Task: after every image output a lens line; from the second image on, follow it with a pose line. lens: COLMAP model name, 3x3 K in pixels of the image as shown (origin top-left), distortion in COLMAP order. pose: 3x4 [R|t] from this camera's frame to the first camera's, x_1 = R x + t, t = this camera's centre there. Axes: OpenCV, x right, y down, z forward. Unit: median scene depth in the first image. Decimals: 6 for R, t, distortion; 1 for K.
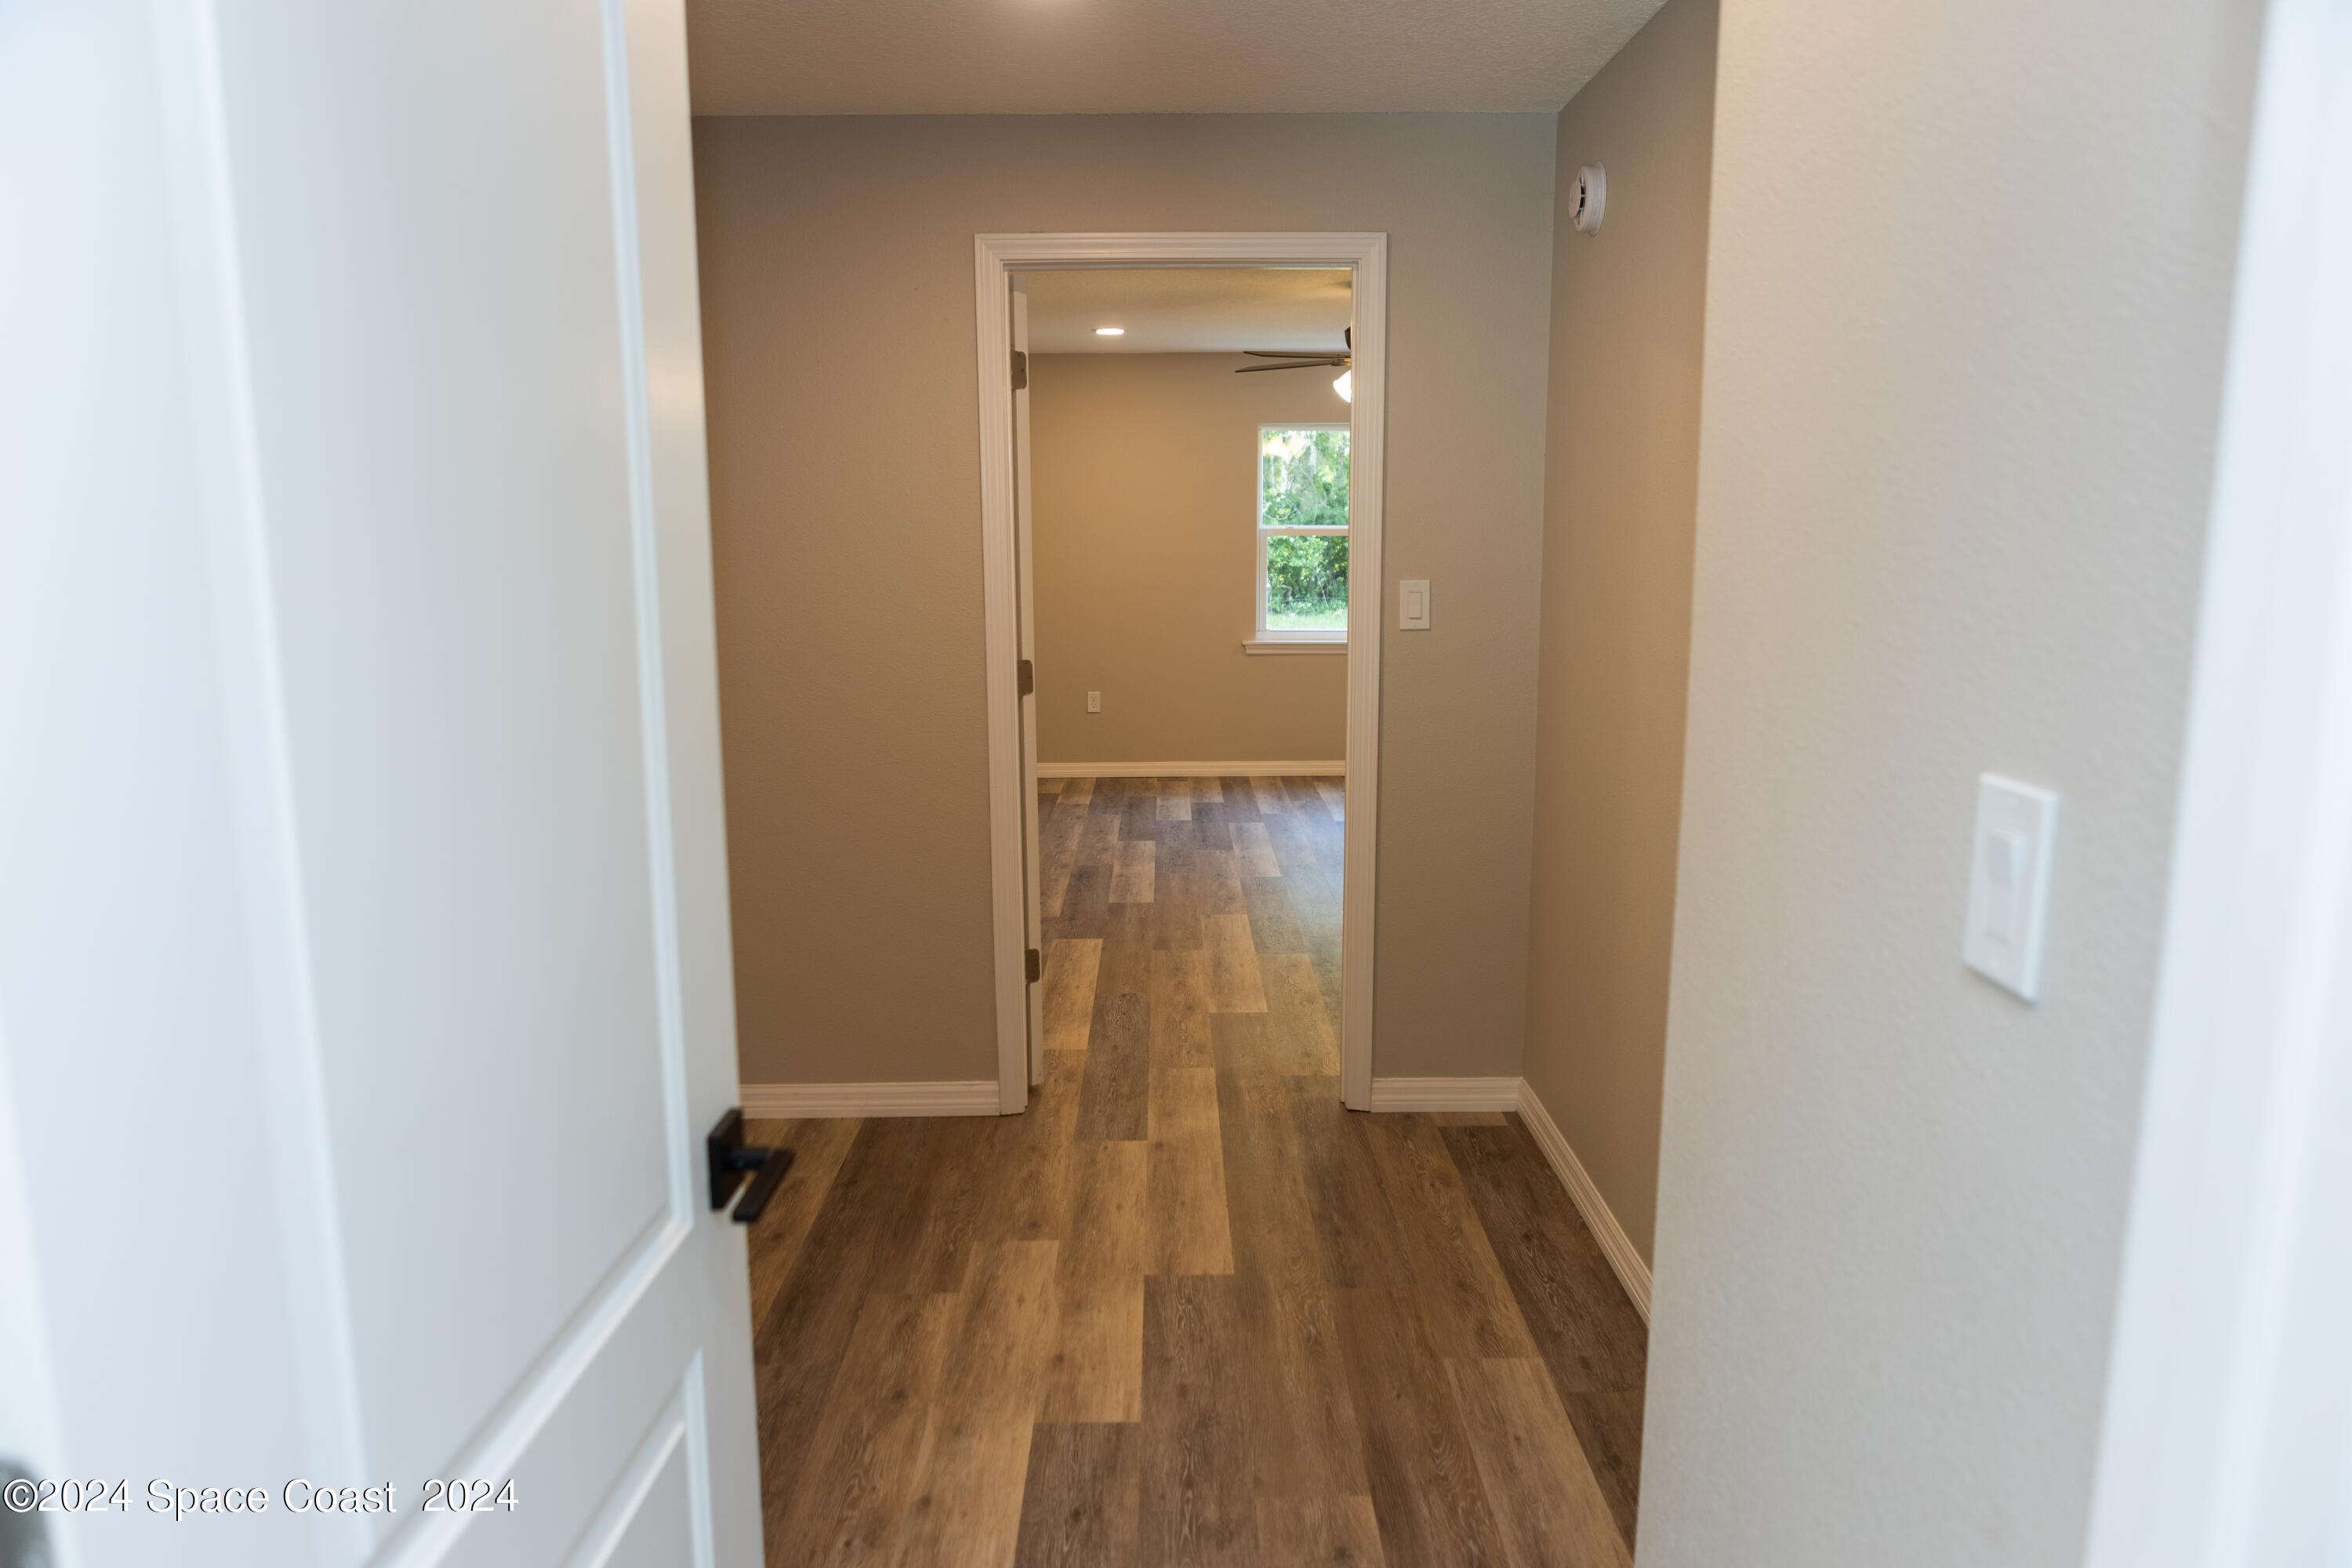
lens RADIAL K [[1554.2, 0, 1176.0], [0, 1554.2, 784.0], [0, 0, 1]] dist [0.005426, 0.001146]
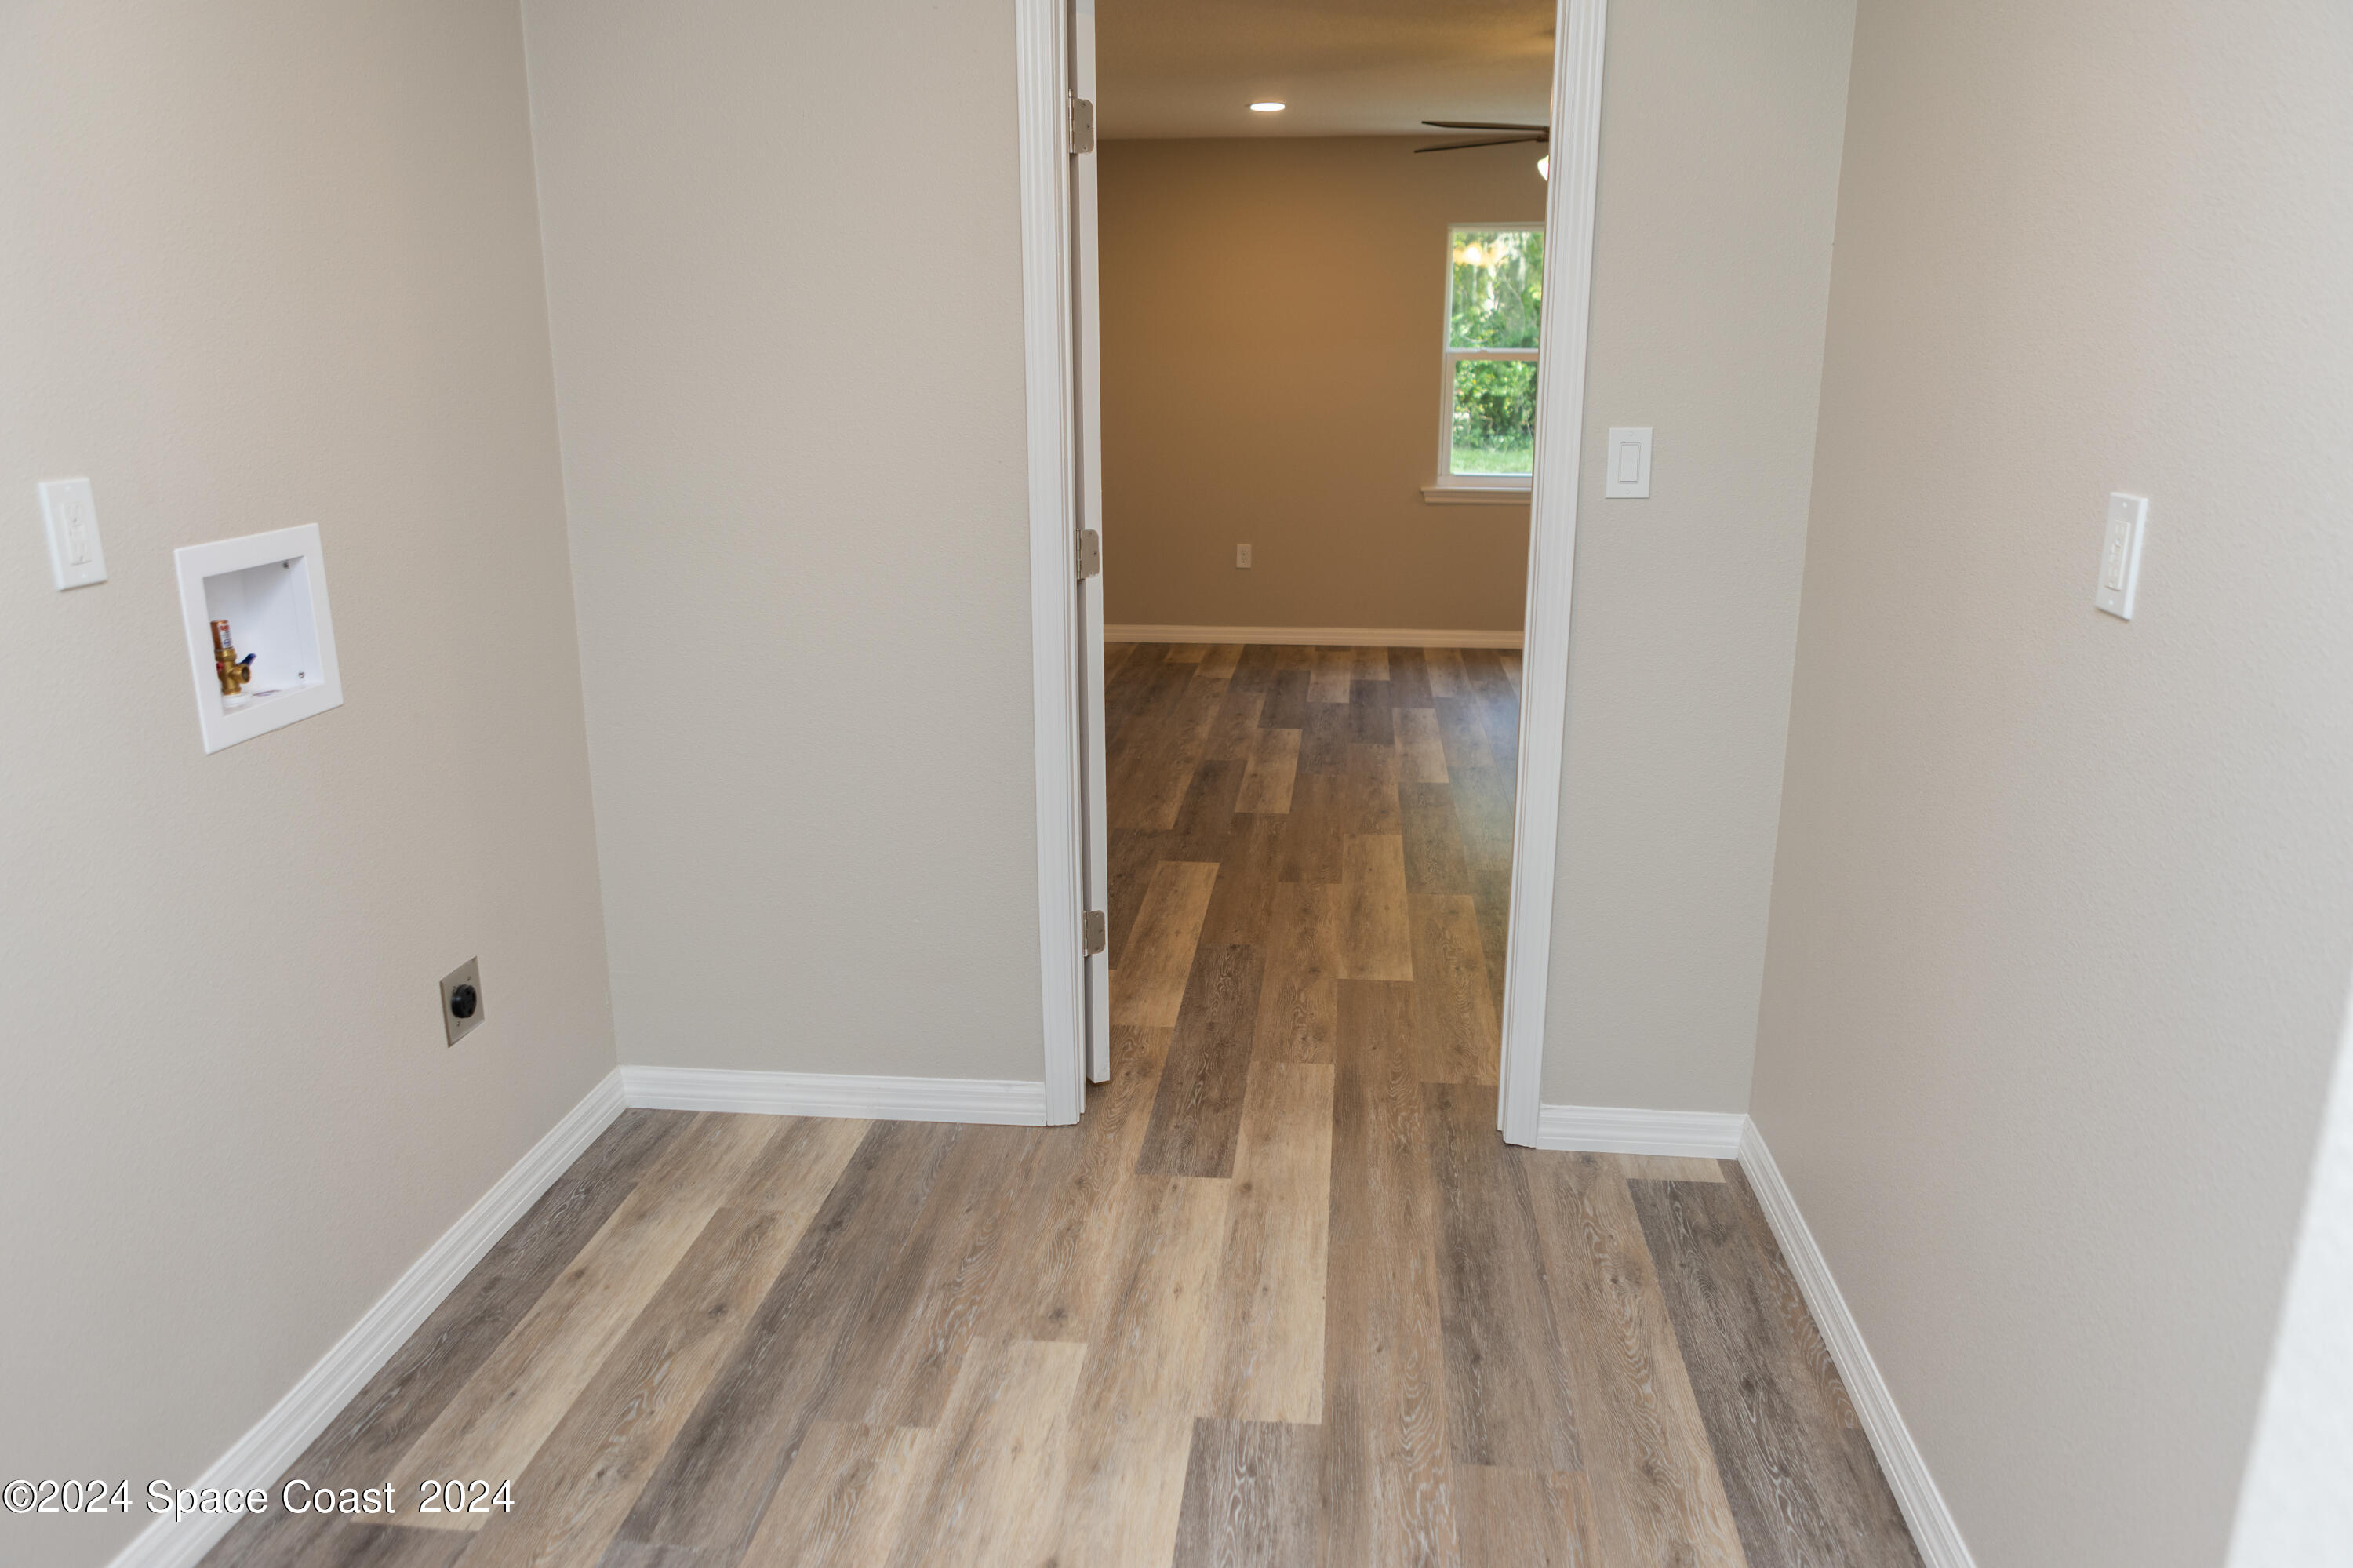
lens RADIAL K [[1619.6, 0, 1179.4], [0, 1619.6, 776.9], [0, 0, 1]] dist [-0.020361, 0.007302]
pose [[0.993215, 0.032836, -0.111564, 0.039824], [-0.022198, 0.995202, 0.095291, -0.040741], [0.114158, -0.092168, 0.989178, 0.256414]]
